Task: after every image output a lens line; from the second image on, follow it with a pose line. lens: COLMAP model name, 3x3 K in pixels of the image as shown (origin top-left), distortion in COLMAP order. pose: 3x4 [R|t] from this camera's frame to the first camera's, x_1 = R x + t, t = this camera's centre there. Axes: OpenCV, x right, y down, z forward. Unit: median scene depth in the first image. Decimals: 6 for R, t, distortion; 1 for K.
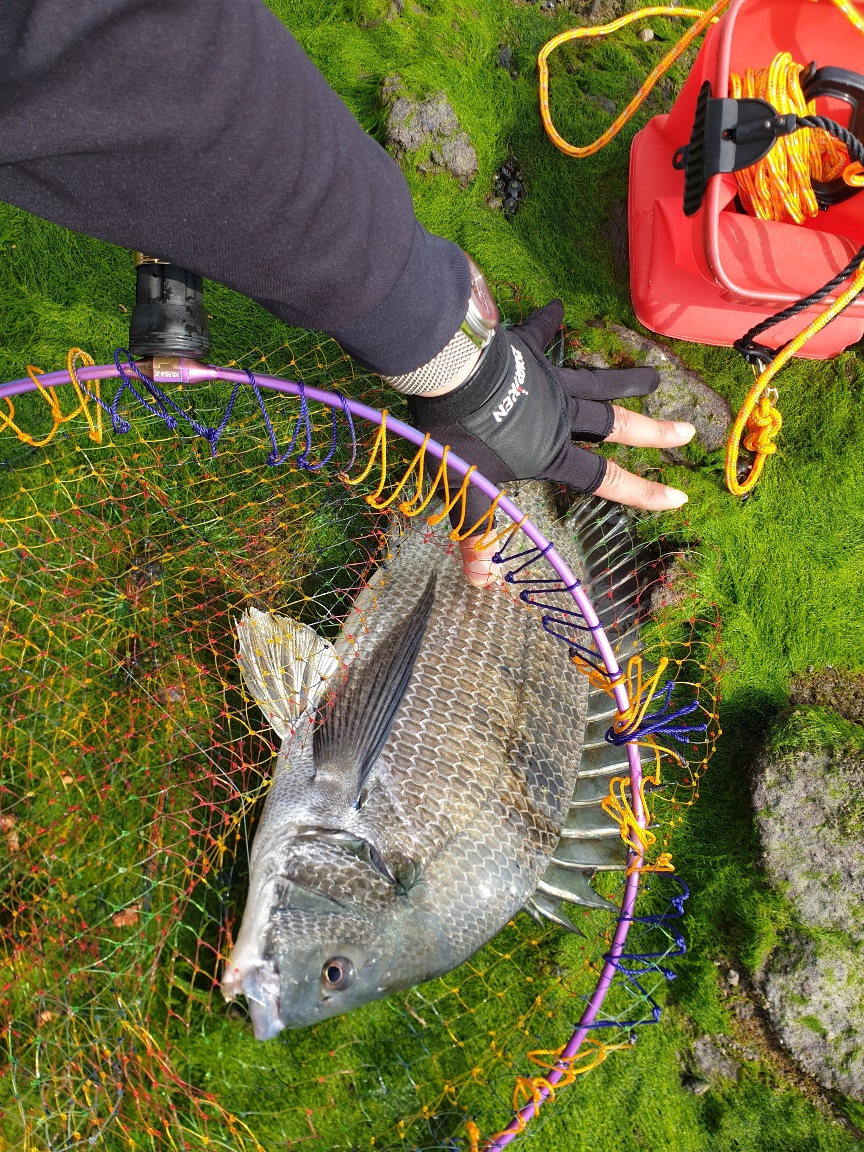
lens RADIAL K [[926.3, 0, 432.8], [0, 926.3, 548.4], [0, 0, 1]] dist [0.004255, 0.001626]
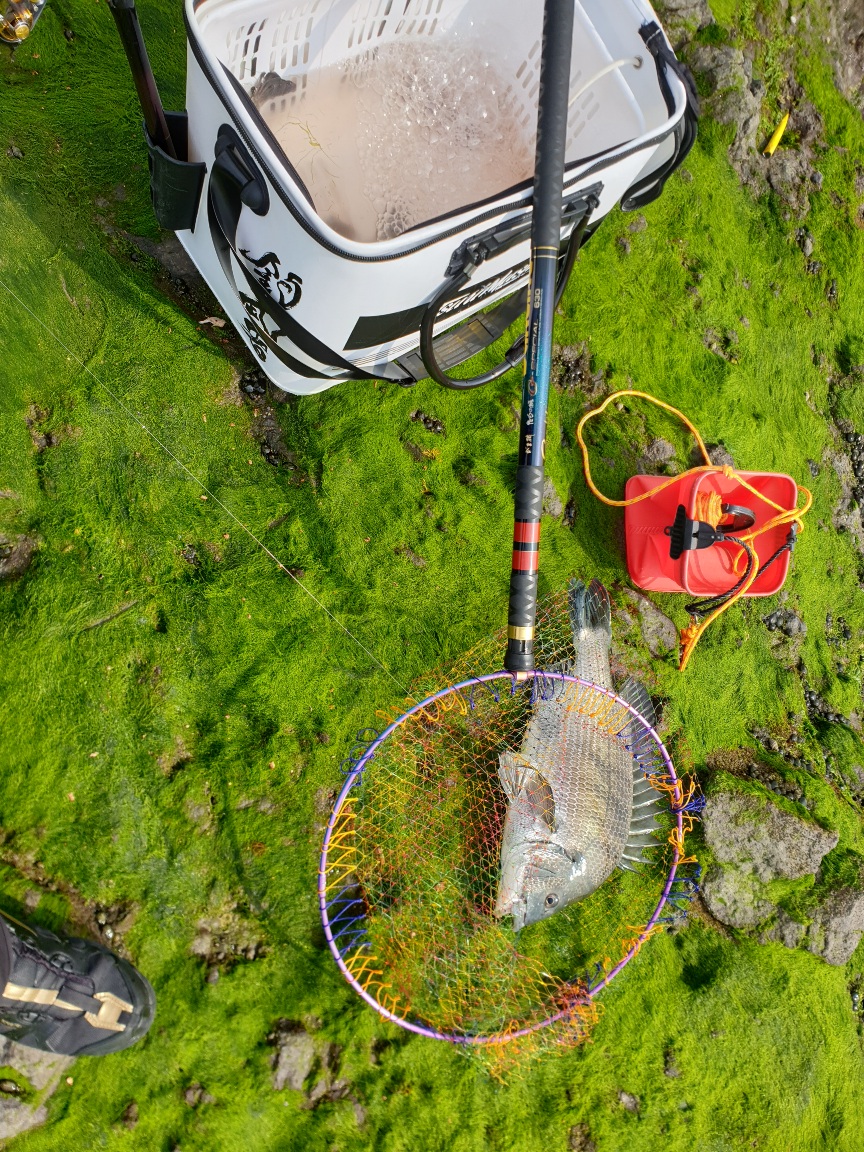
lens RADIAL K [[888.0, 0, 432.0], [0, 888.0, 576.0], [0, 0, 1]] dist [-0.001821, -0.003176]
pose [[0.971730, -0.021374, 0.235125, -0.859323], [0.004484, 0.997385, 0.072137, -0.511532], [-0.236052, -0.069044, 0.969285, -1.025514]]
